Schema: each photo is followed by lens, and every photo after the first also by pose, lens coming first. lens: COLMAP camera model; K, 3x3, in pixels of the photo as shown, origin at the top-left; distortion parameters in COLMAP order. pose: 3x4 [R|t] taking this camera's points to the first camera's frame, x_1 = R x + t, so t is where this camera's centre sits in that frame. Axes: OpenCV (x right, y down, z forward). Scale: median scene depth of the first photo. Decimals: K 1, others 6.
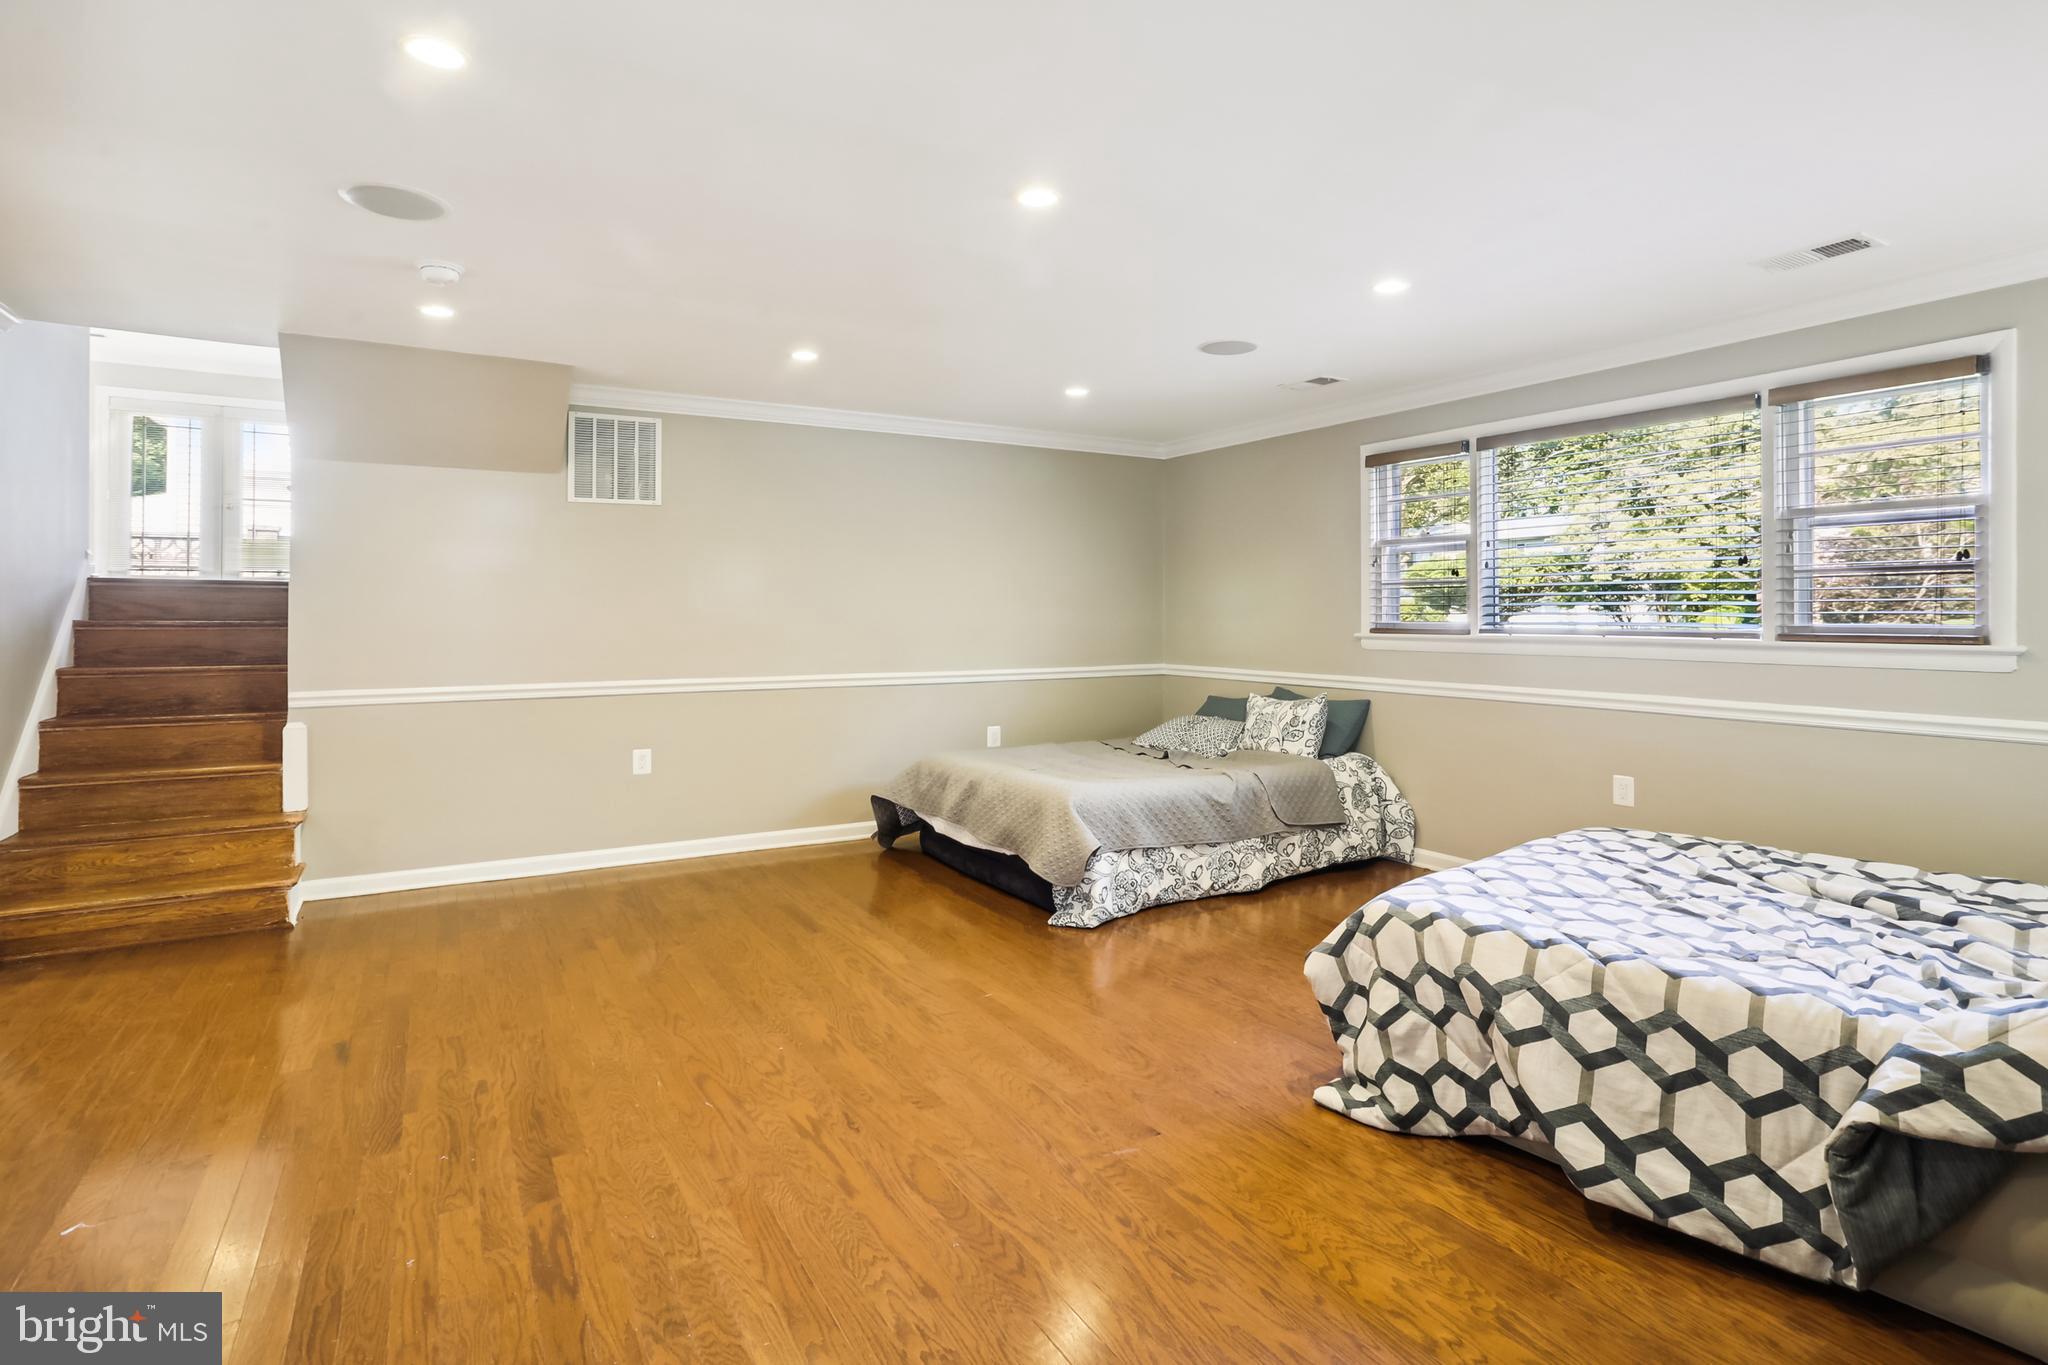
lens RADIAL K [[1010.8, 0, 1040.0], [0, 1010.8, 629.2], [0, 0, 1]] dist [-0.041275, 0.007255]
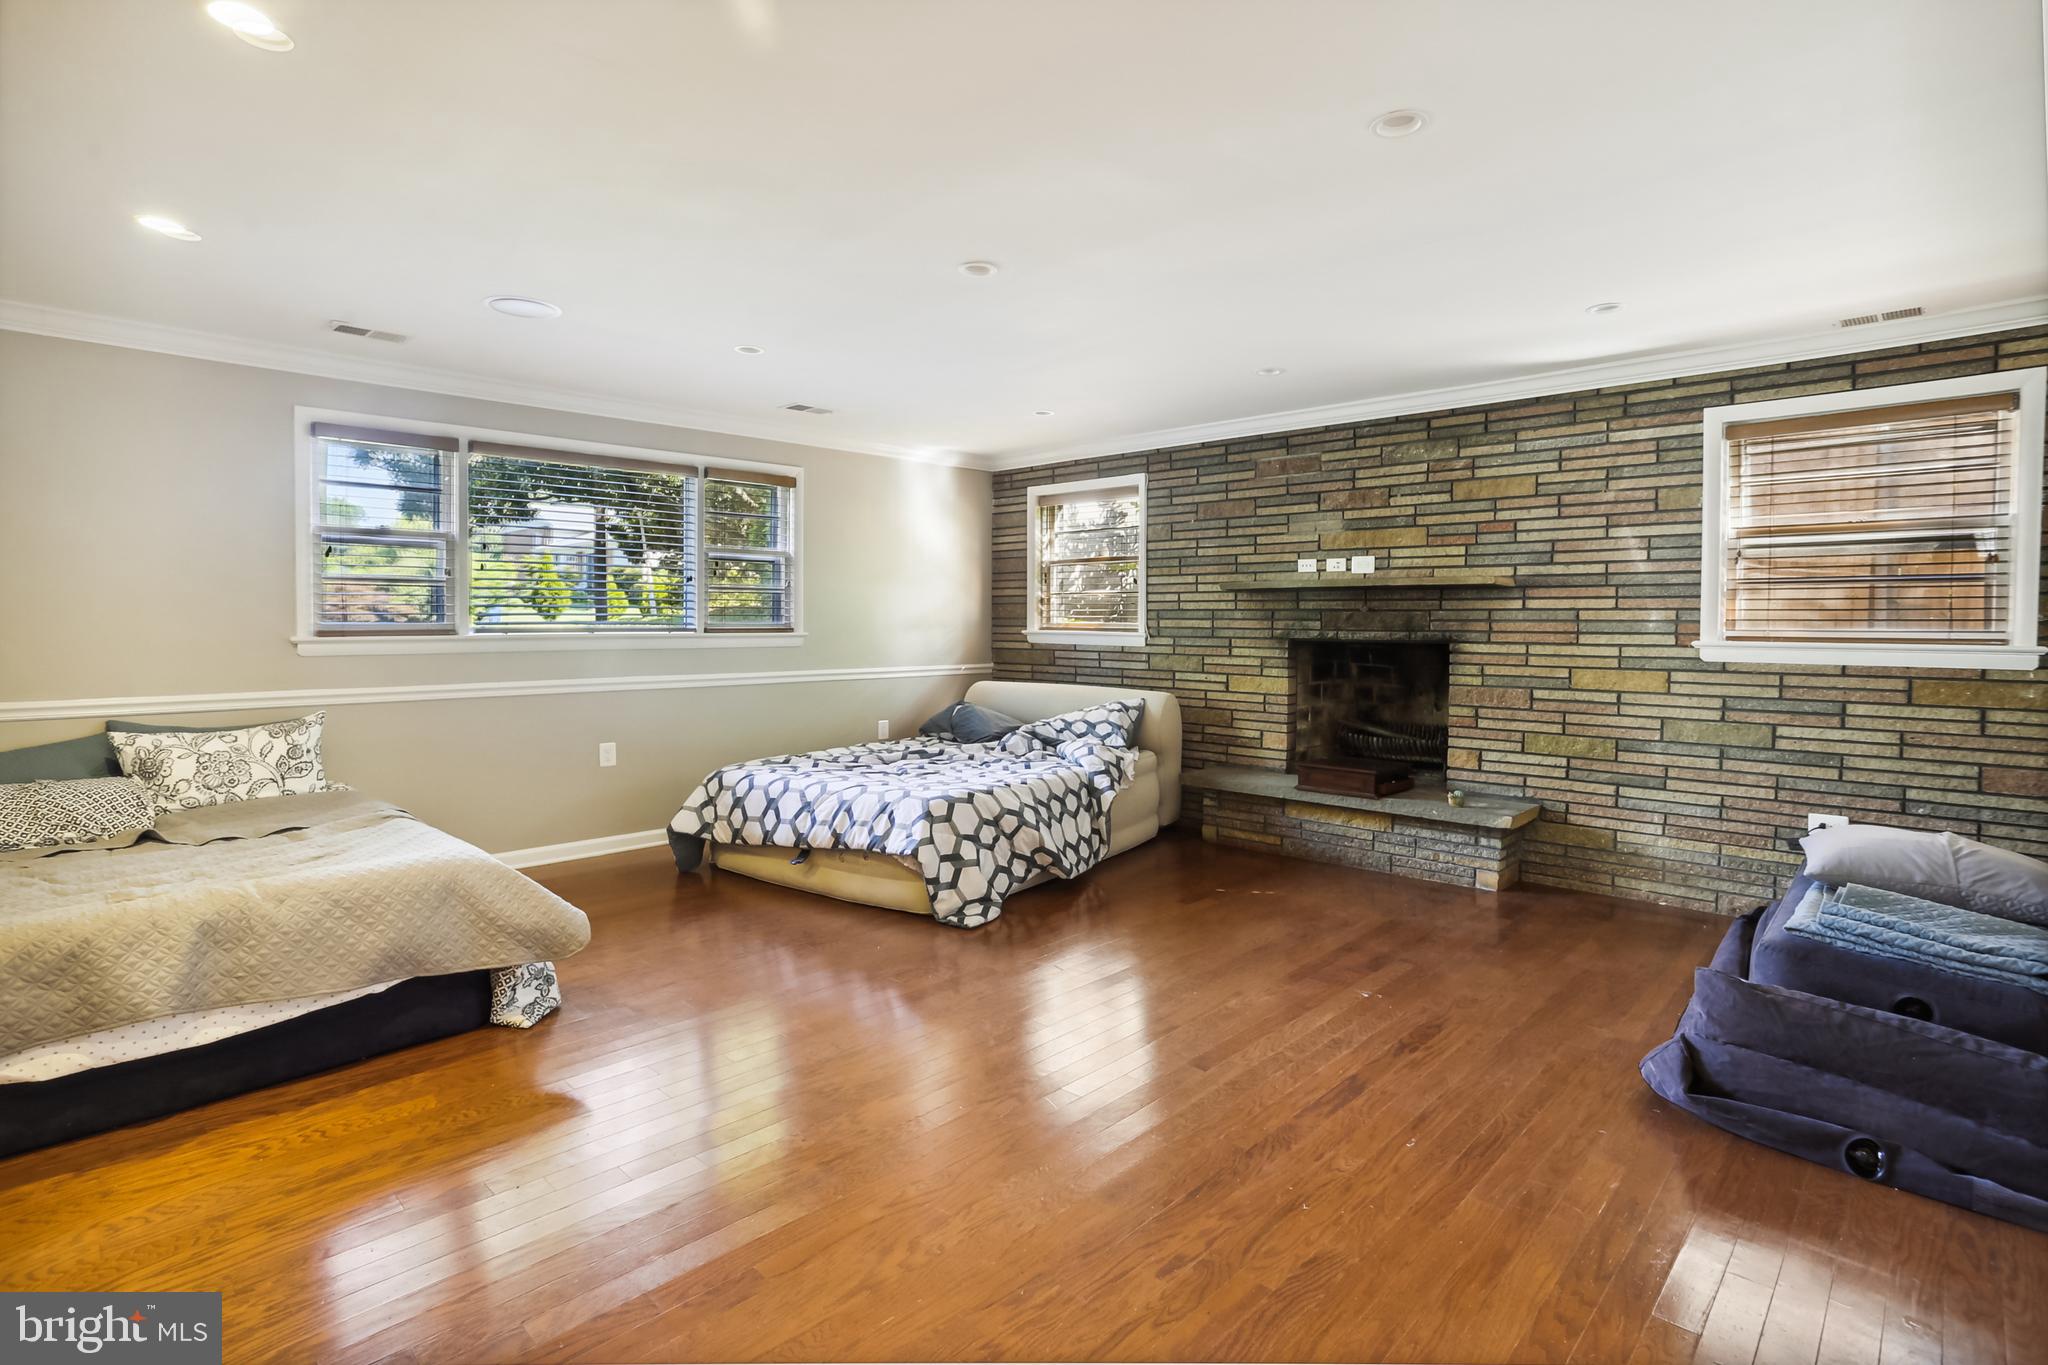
lens RADIAL K [[1010.8, 0, 1021.4], [0, 1010.8, 672.8], [0, 0, 1]] dist [-0.041275, 0.007255]
pose [[-0.260467, -0.054493, 0.963944, -1.398275], [0.005720, 0.998301, 0.057981, -0.022589], [-0.965466, 0.020616, -0.259713, 1.476281]]
